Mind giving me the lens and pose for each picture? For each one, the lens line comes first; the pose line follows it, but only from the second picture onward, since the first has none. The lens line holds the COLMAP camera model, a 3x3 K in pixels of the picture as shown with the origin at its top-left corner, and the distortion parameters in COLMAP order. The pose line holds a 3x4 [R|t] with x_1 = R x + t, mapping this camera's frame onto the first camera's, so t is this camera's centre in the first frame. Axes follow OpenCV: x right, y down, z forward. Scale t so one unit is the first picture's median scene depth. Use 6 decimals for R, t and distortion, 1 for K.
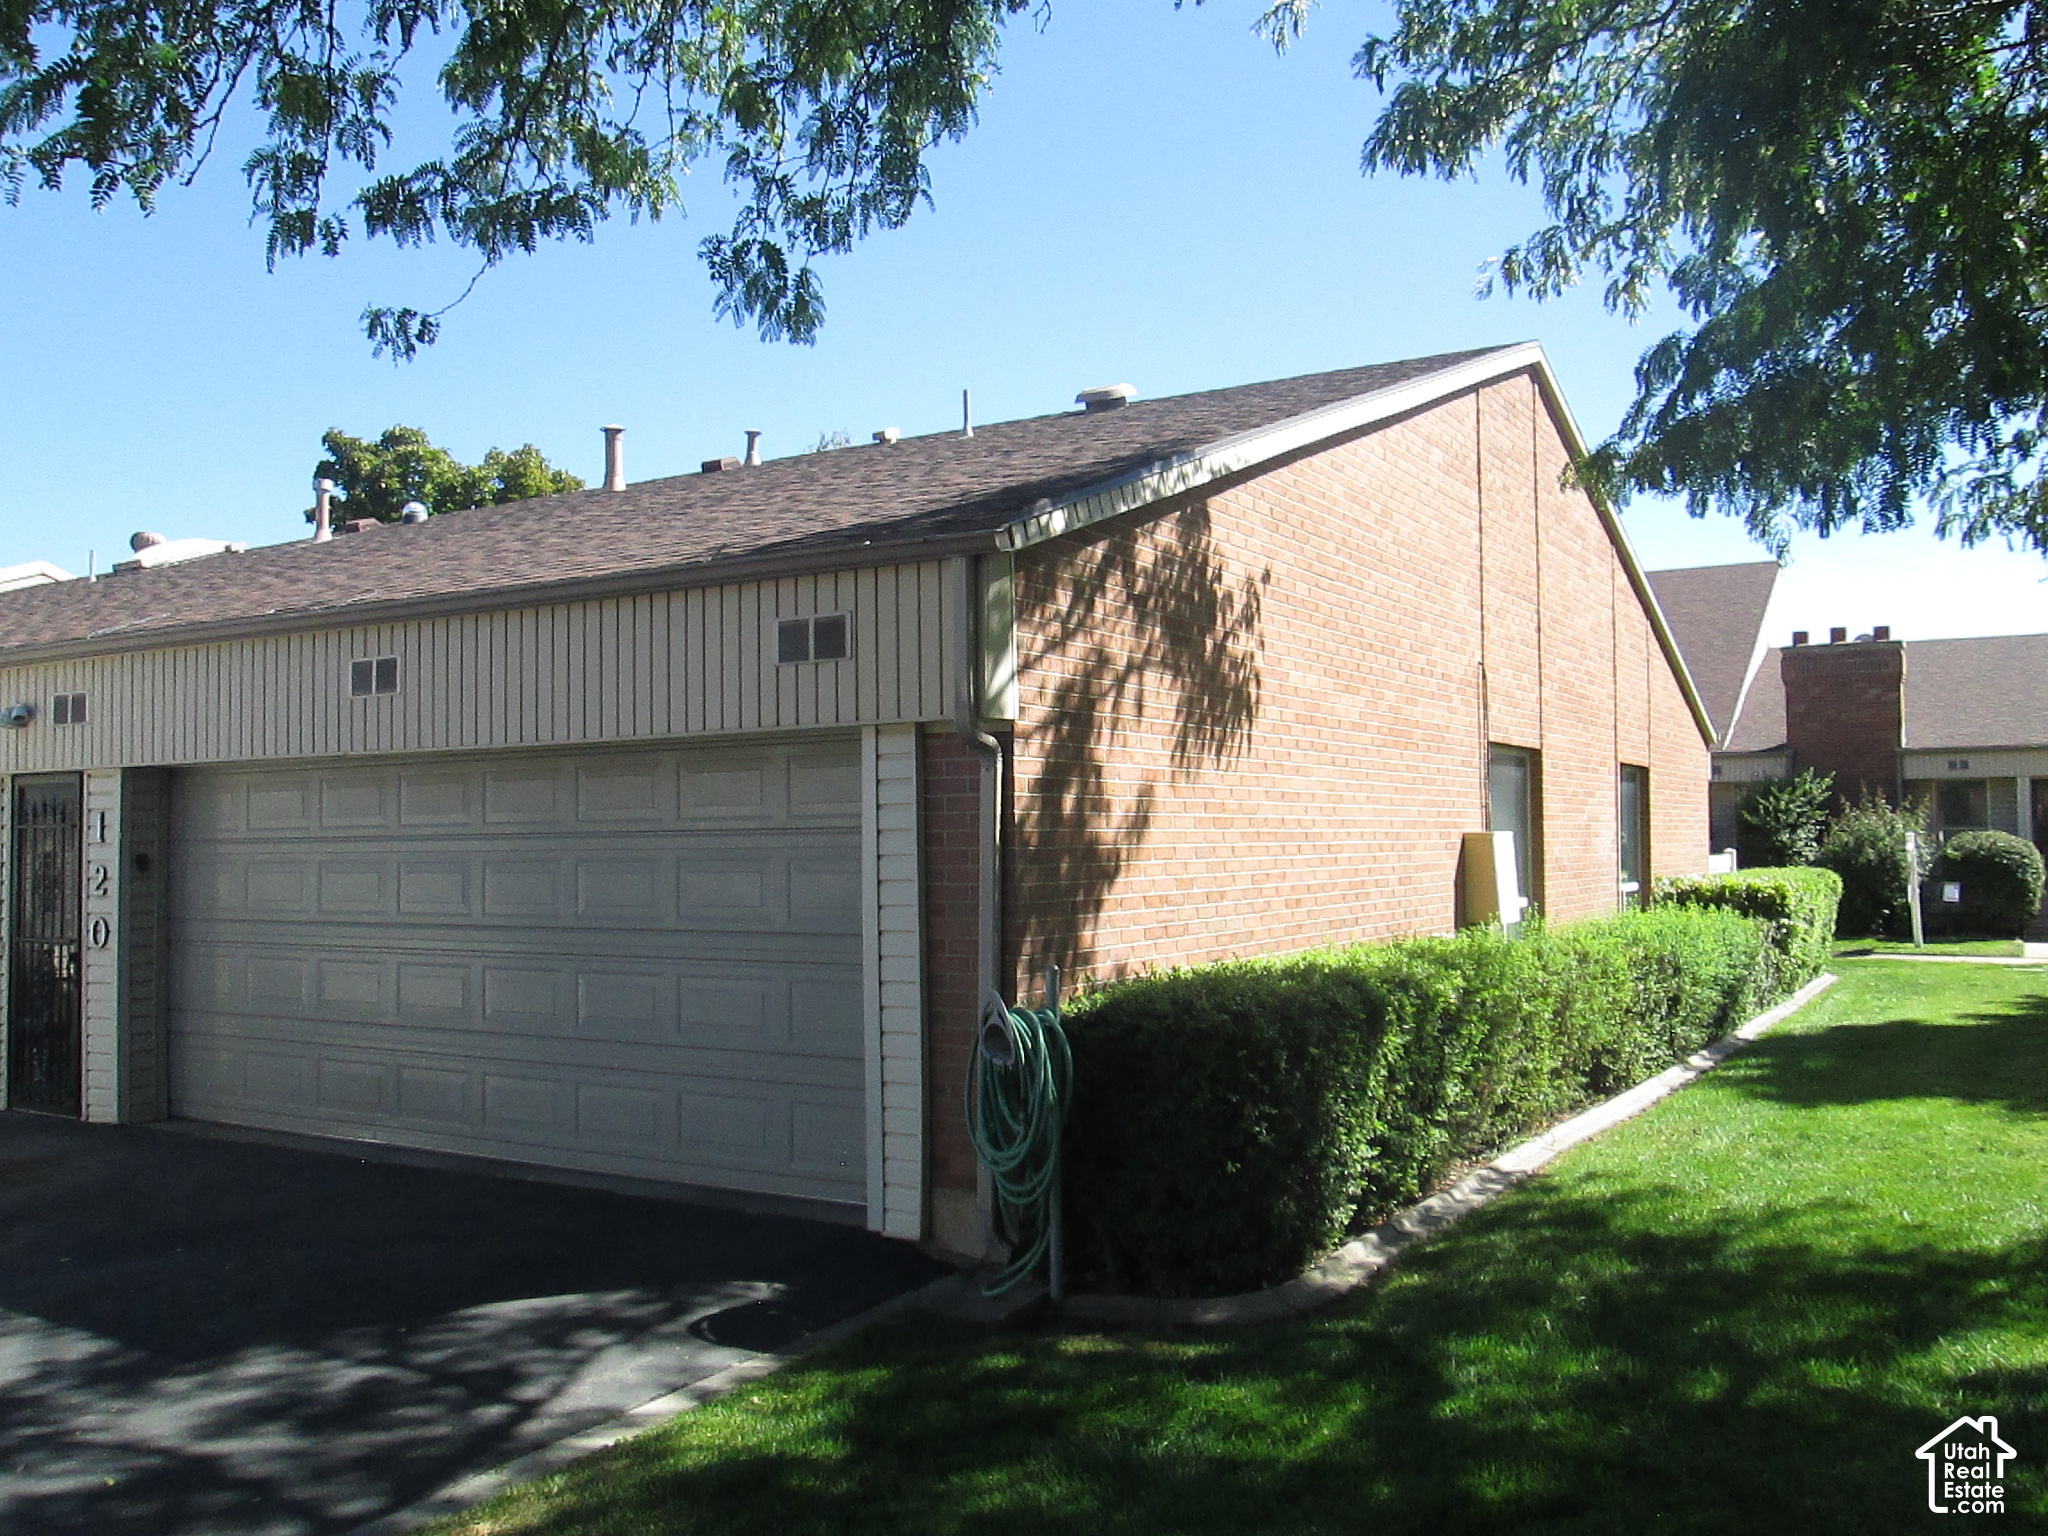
lens RADIAL K [[1691.5, 0, 1027.7], [0, 1691.5, 769.1], [0, 0, 1]] dist [-0.044960, 0.003615]
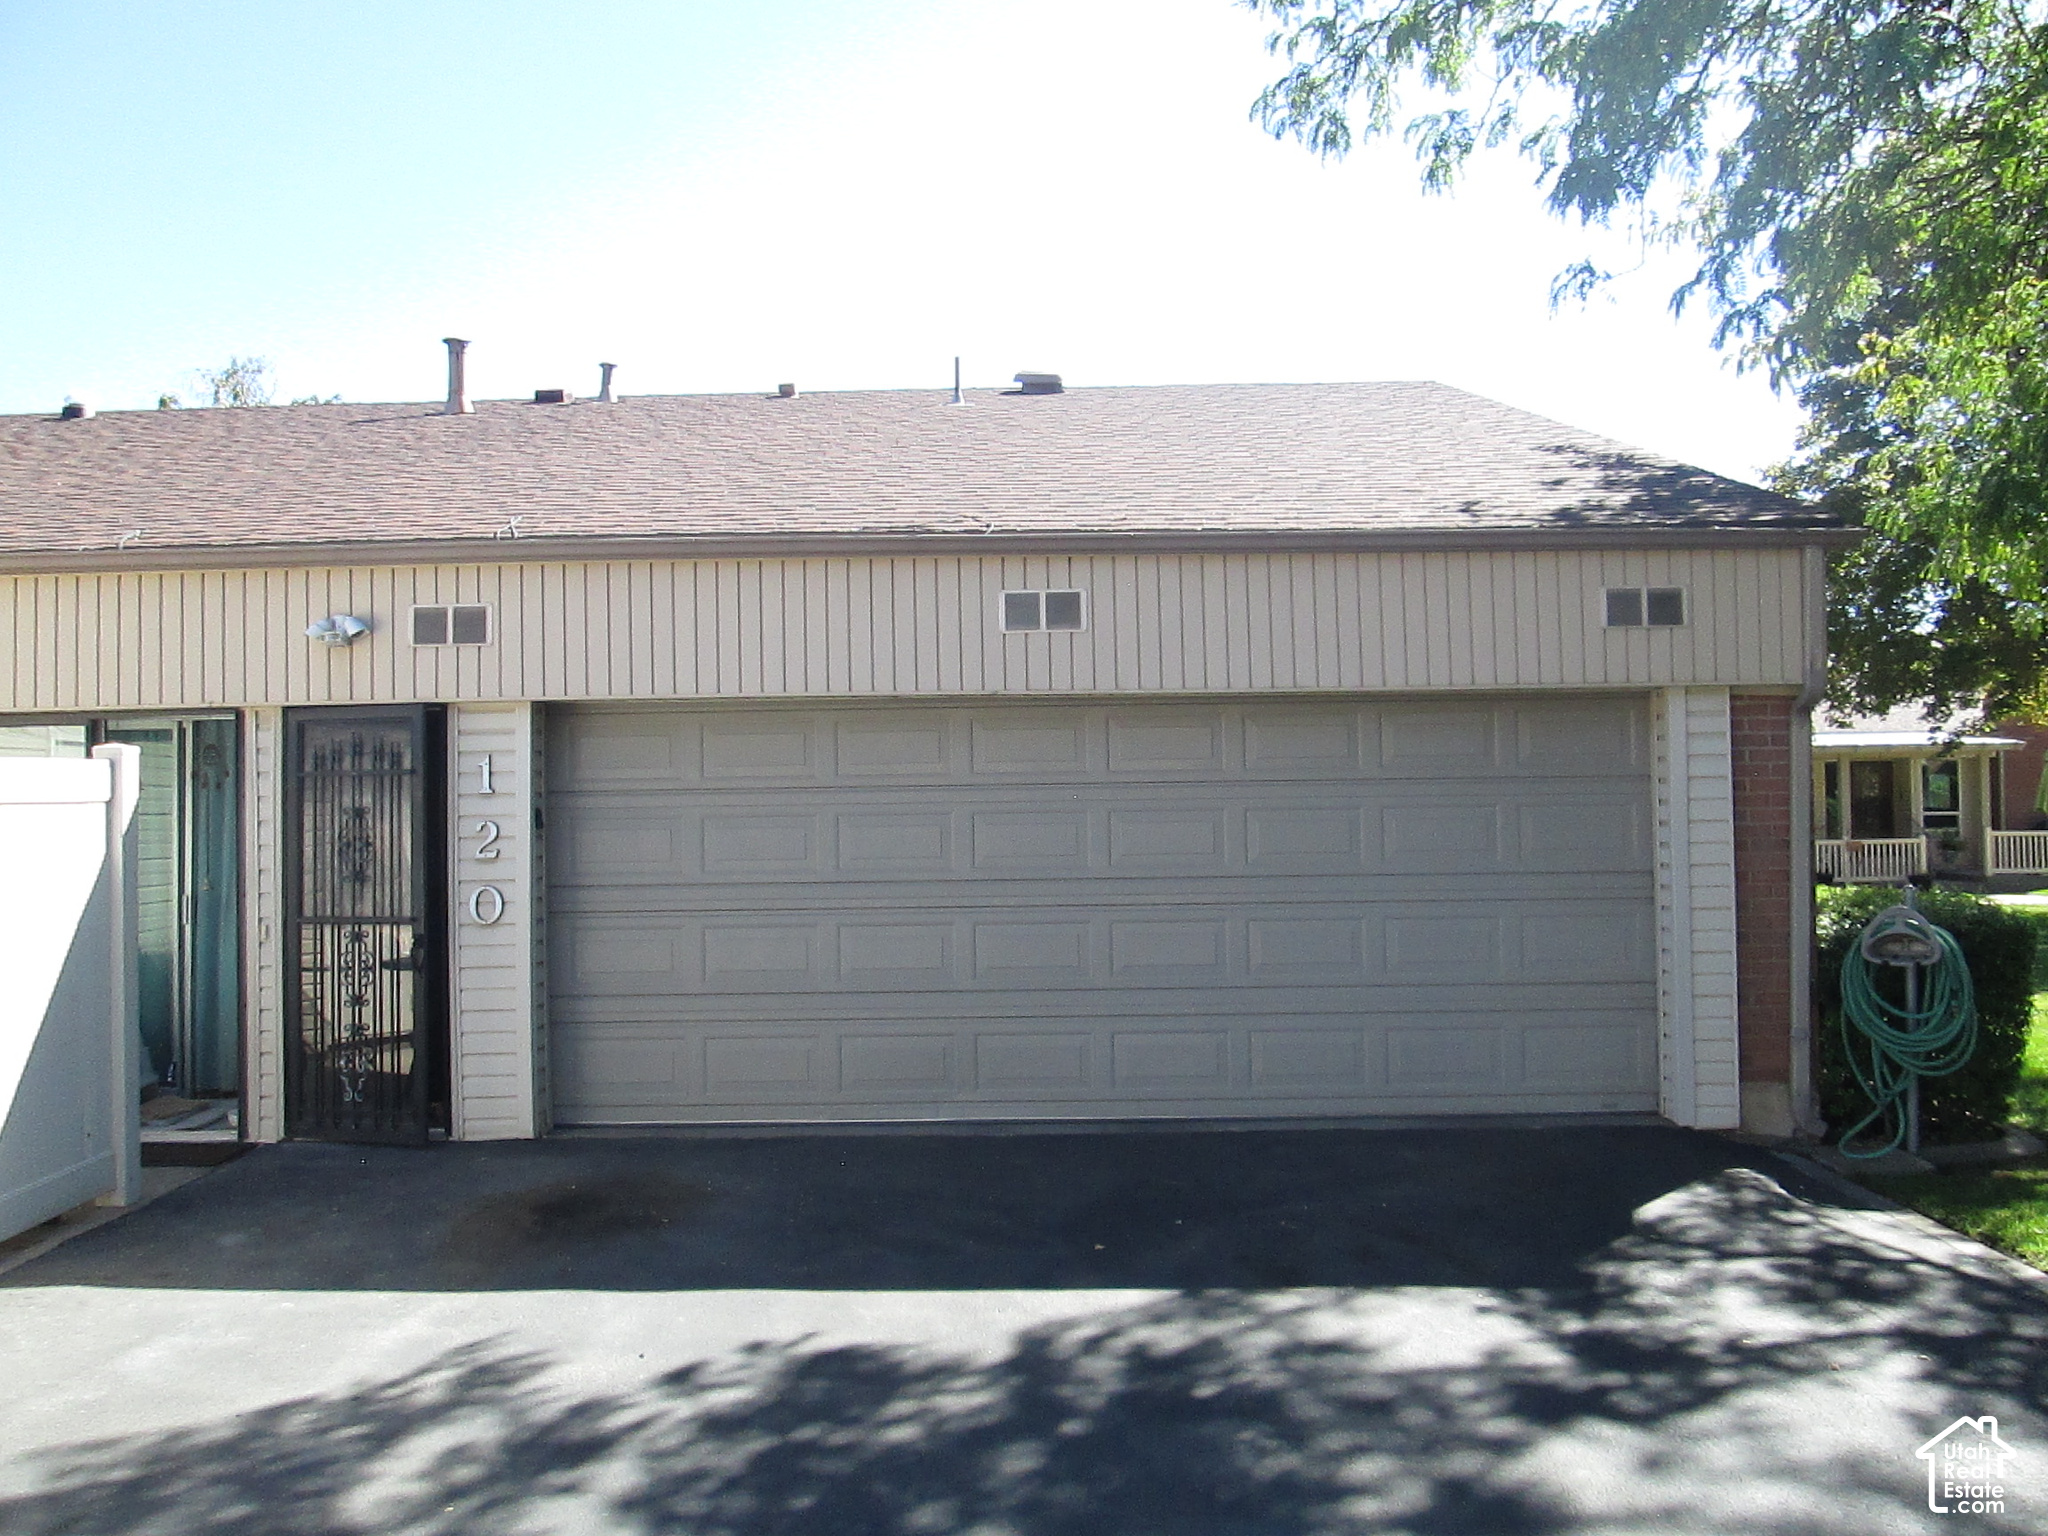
lens RADIAL K [[1691.5, 0, 1029.1], [0, 1691.5, 781.9], [0, 0, 1]] dist [-0.044960, 0.003615]
pose [[0.874135, 0.013562, 0.485493, -1.000693], [-0.019888, 0.999771, 0.007880, 0.037752], [-0.485275, -0.016544, 0.874205, 0.215314]]
